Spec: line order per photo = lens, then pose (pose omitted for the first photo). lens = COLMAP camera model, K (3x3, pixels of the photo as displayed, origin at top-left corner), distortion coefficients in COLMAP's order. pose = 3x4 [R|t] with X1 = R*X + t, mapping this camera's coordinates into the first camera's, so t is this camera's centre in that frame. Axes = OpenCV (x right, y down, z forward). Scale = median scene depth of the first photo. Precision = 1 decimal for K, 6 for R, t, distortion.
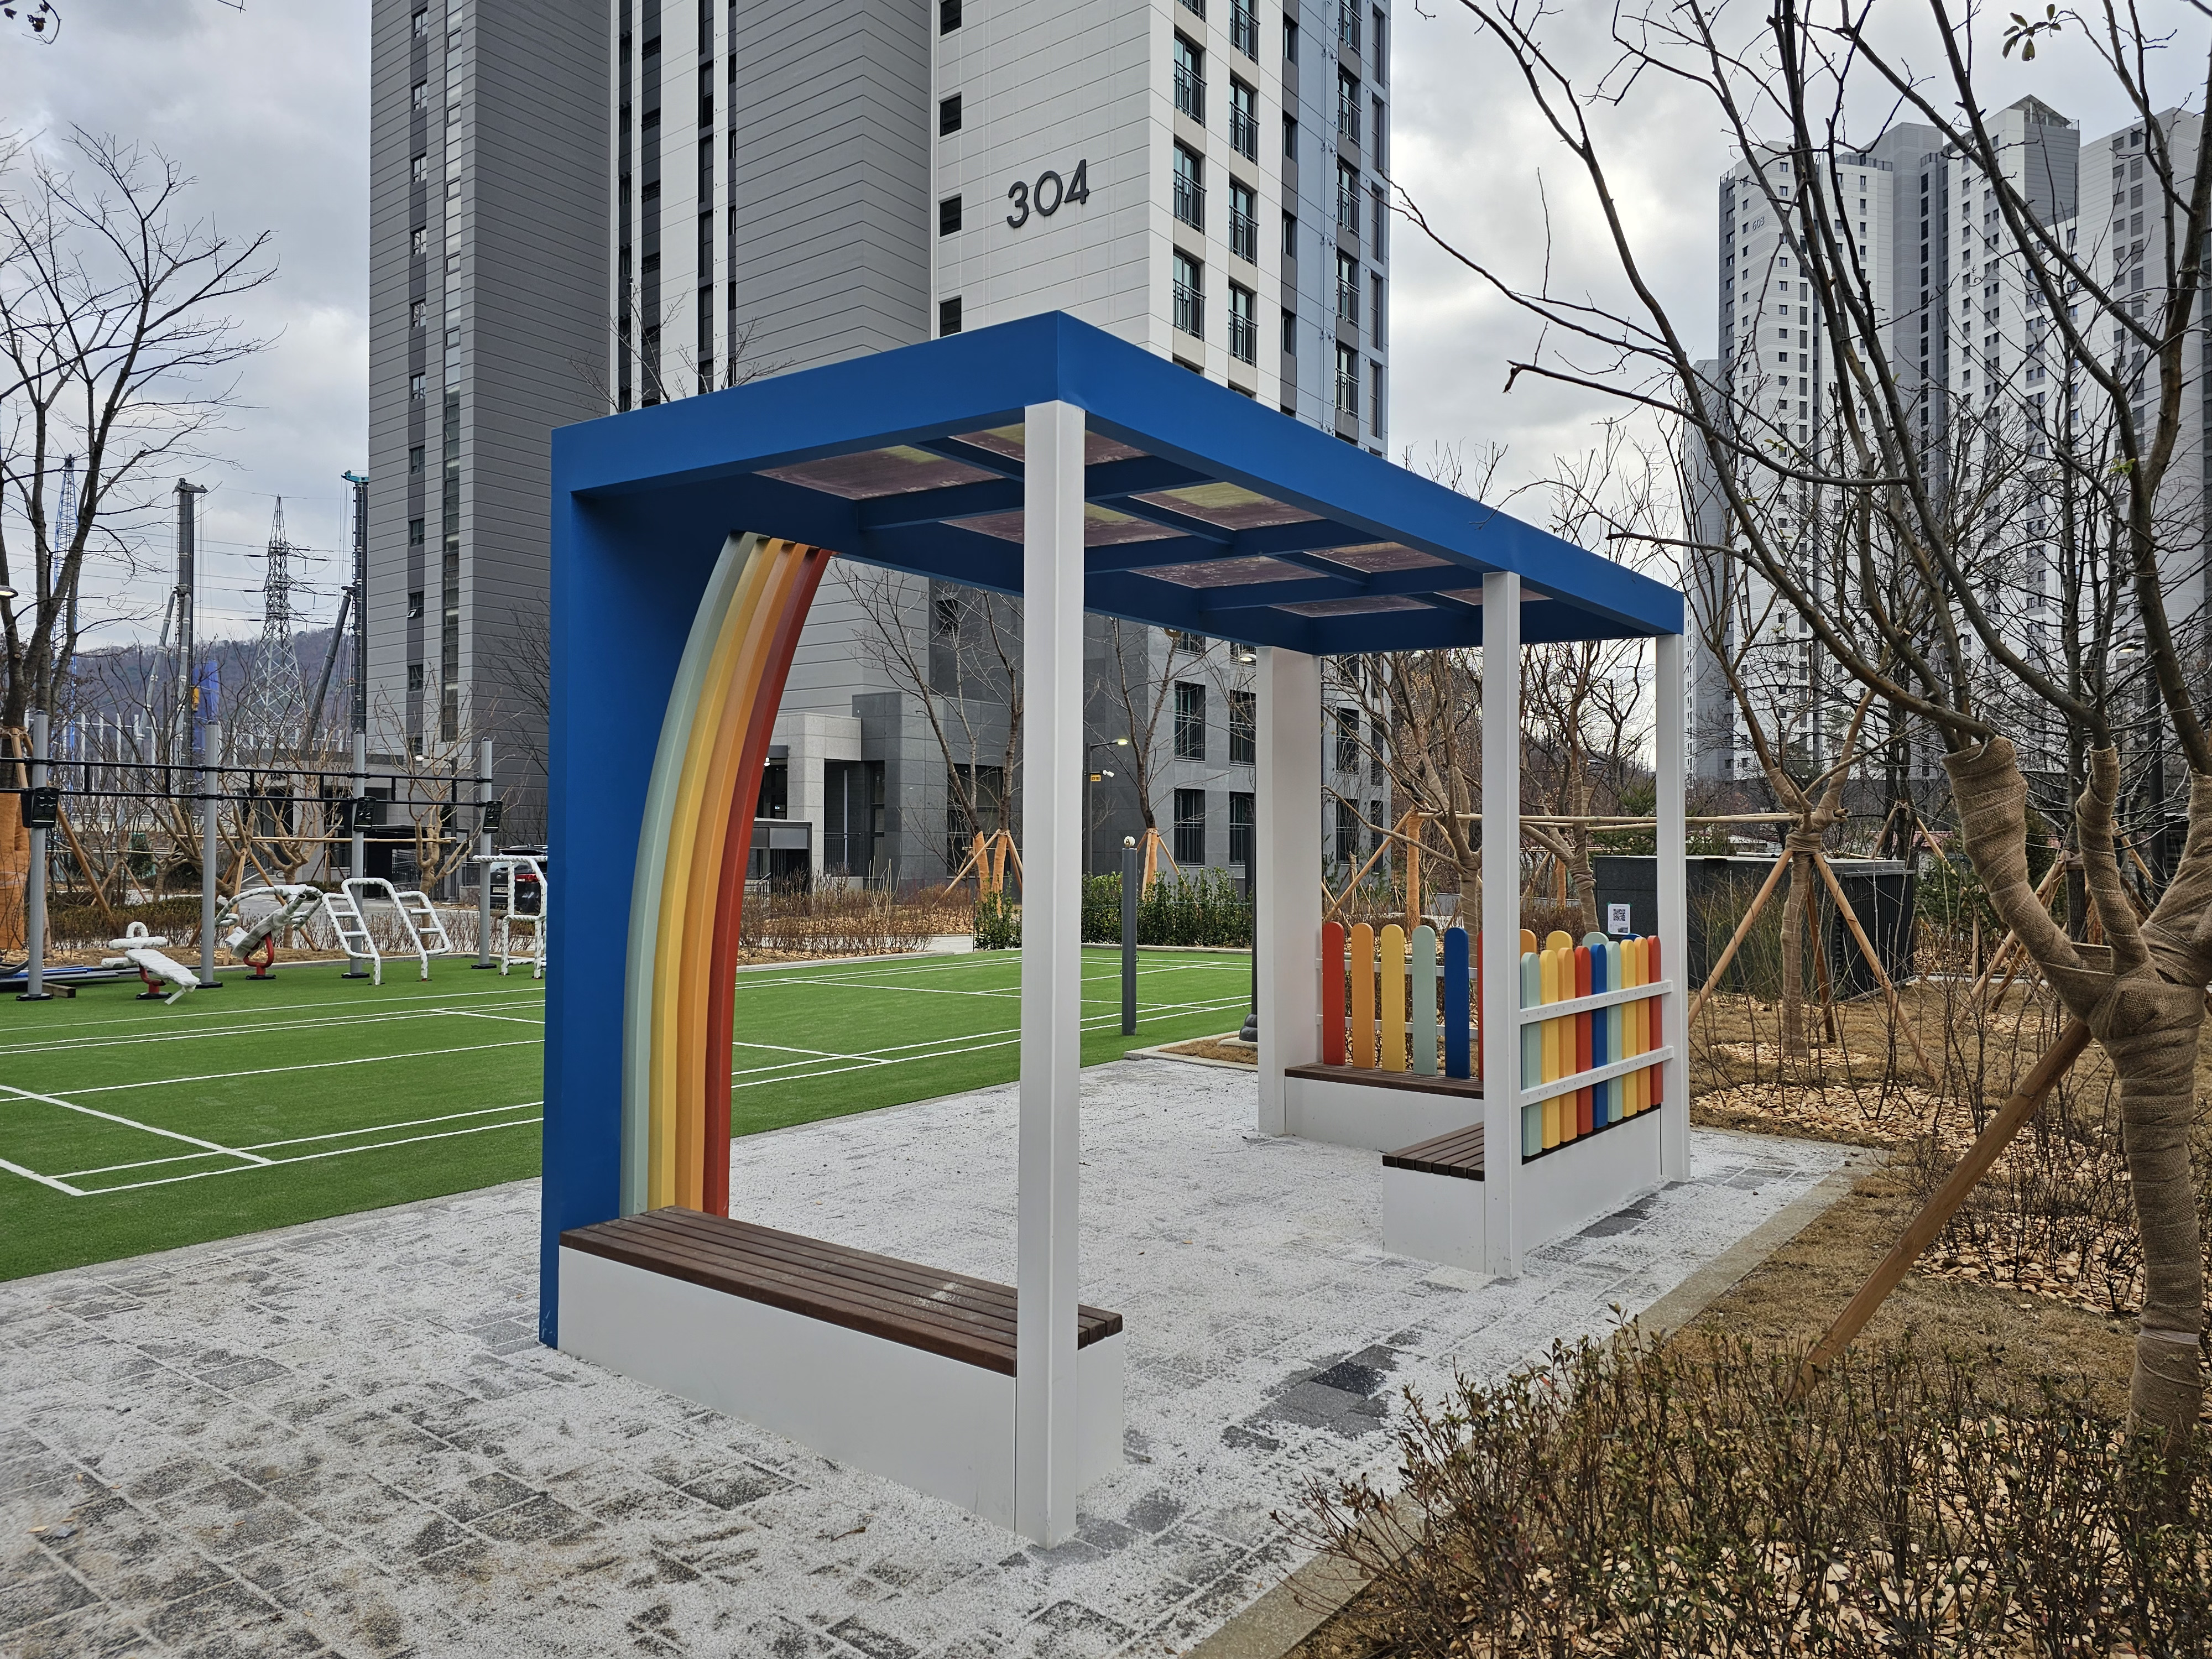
lens RADIAL K [[1483.8, 0, 1117.3], [0, 1483.8, 825.0], [0, 0, 1]] dist [0.075076, -0.076997]
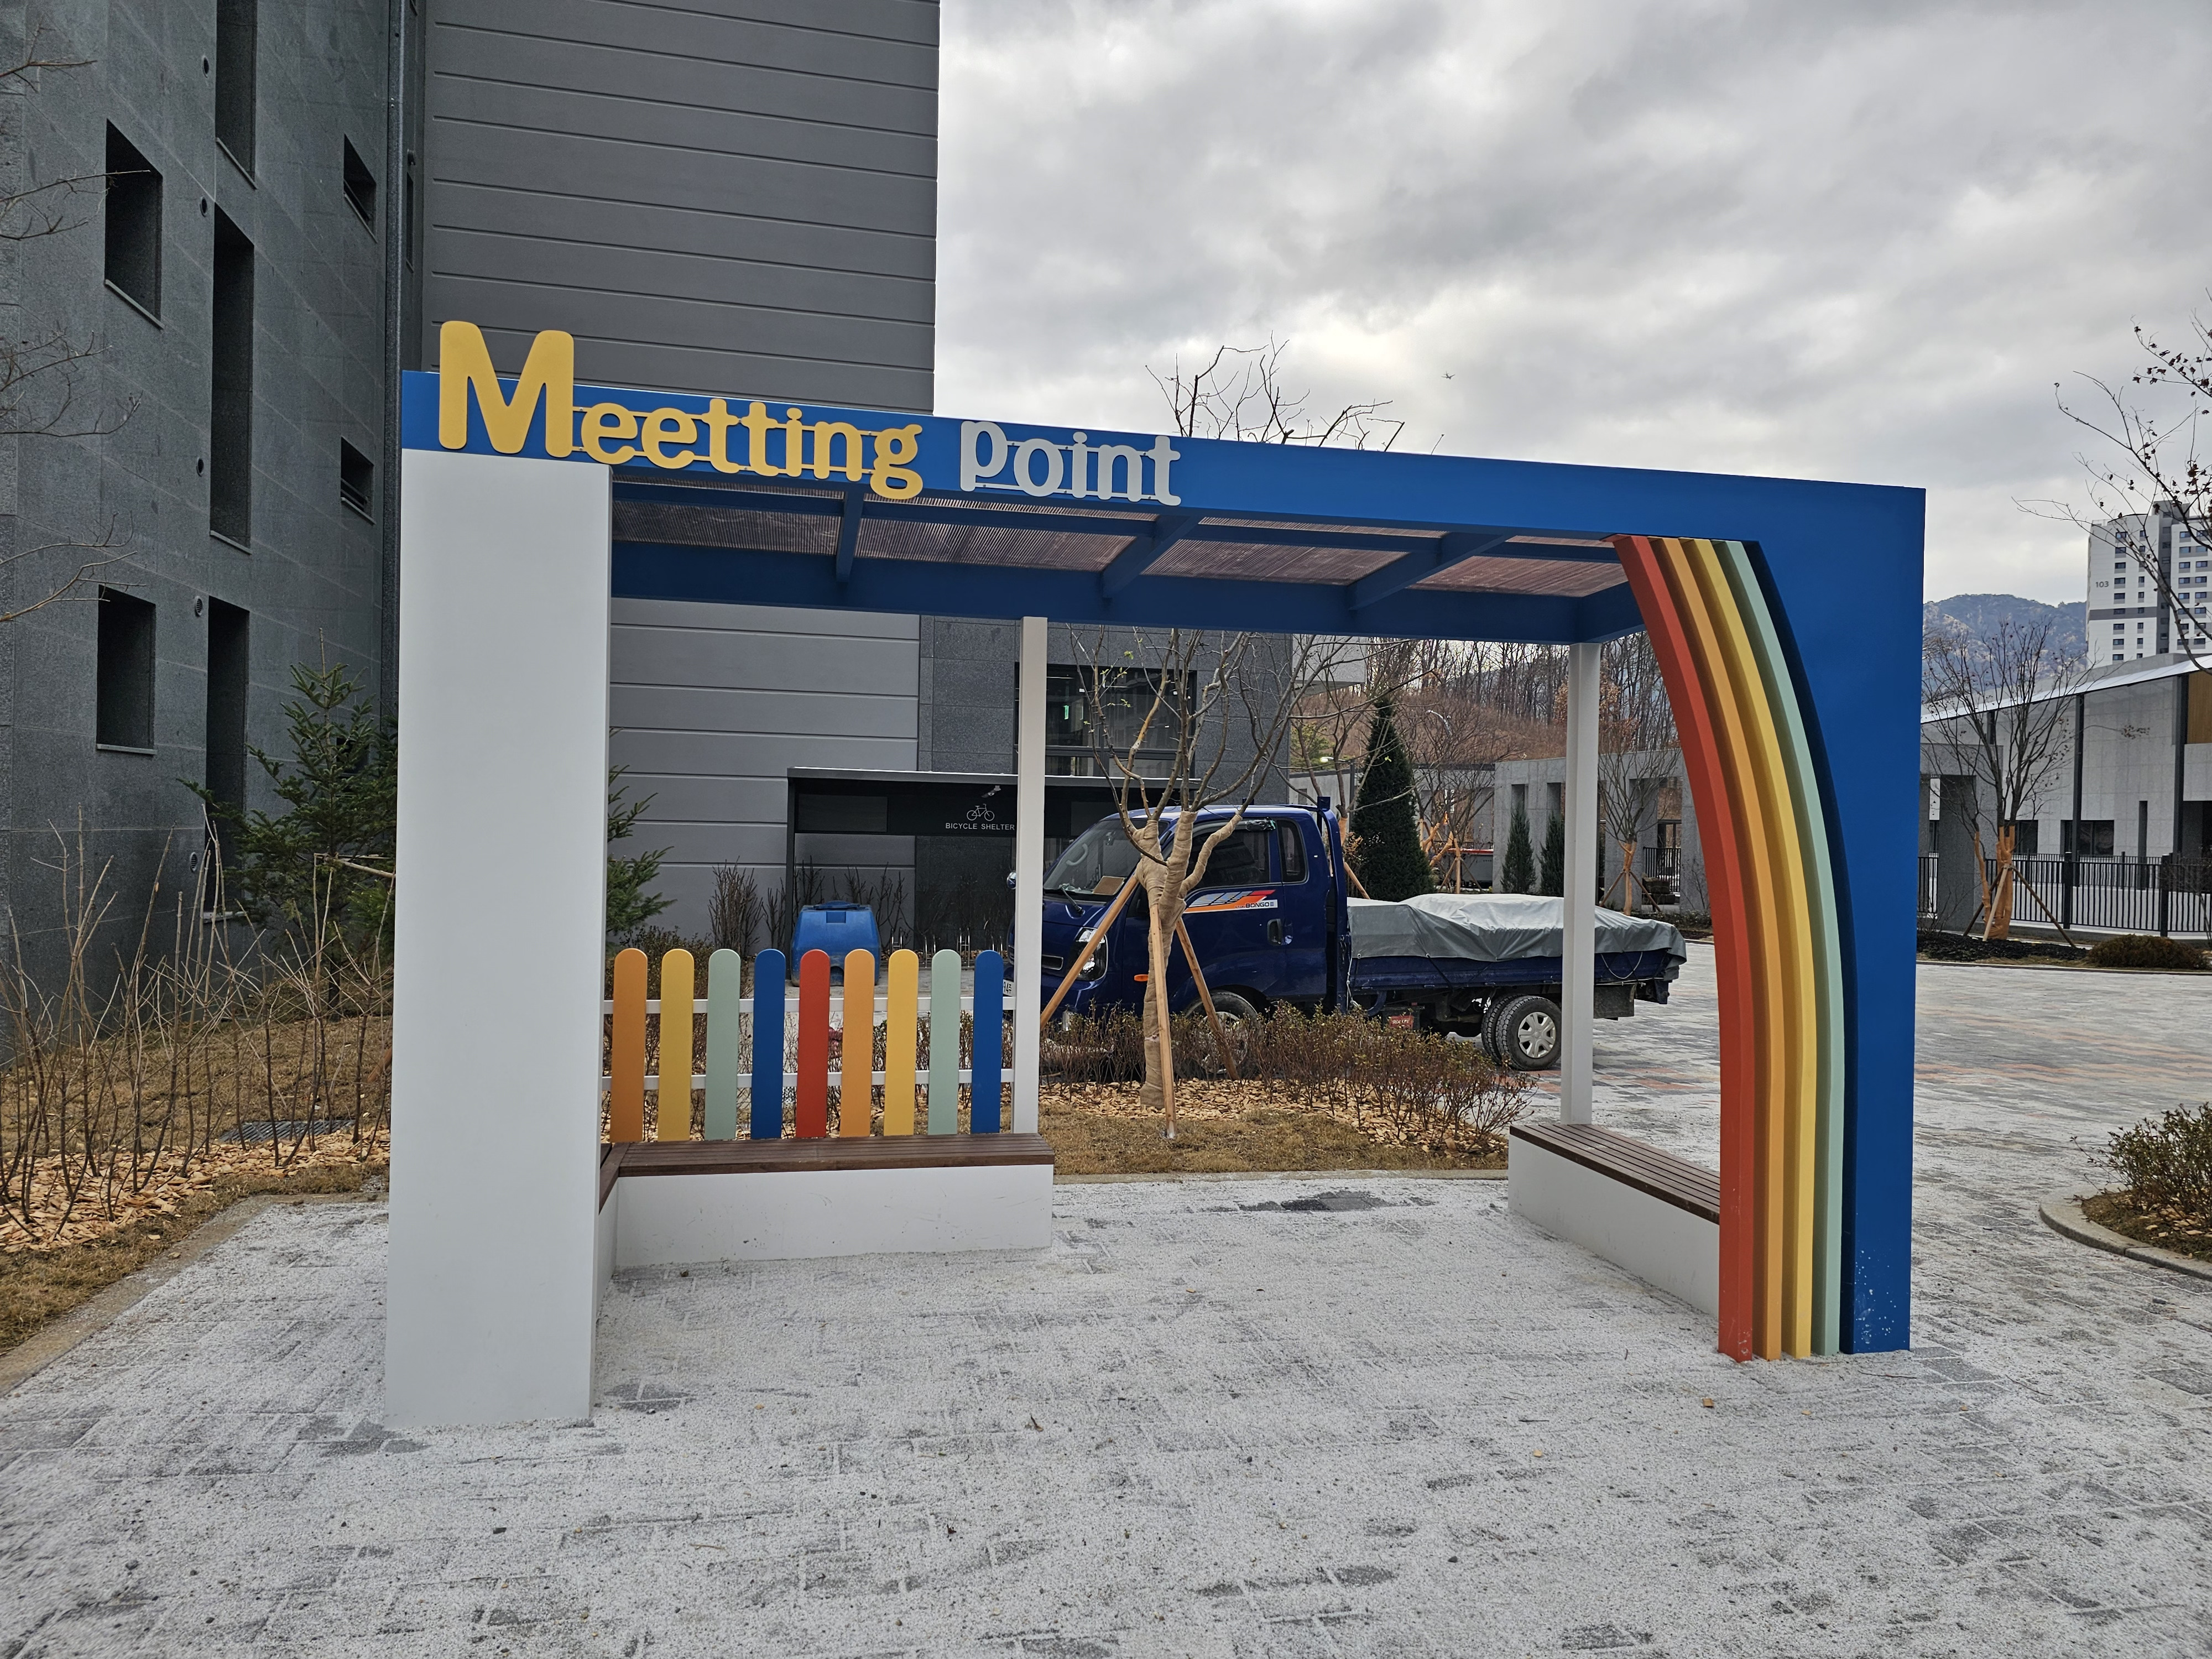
lens RADIAL K [[1483.8, 0, 1117.3], [0, 1483.8, 825.0], [0, 0, 1]] dist [0.075076, -0.076997]
pose [[-0.767686, -0.016253, 0.640620, -0.687492], [-0.035330, 0.999231, -0.016987, 0.013603], [-0.639852, -0.035674, -0.767670, 2.378802]]
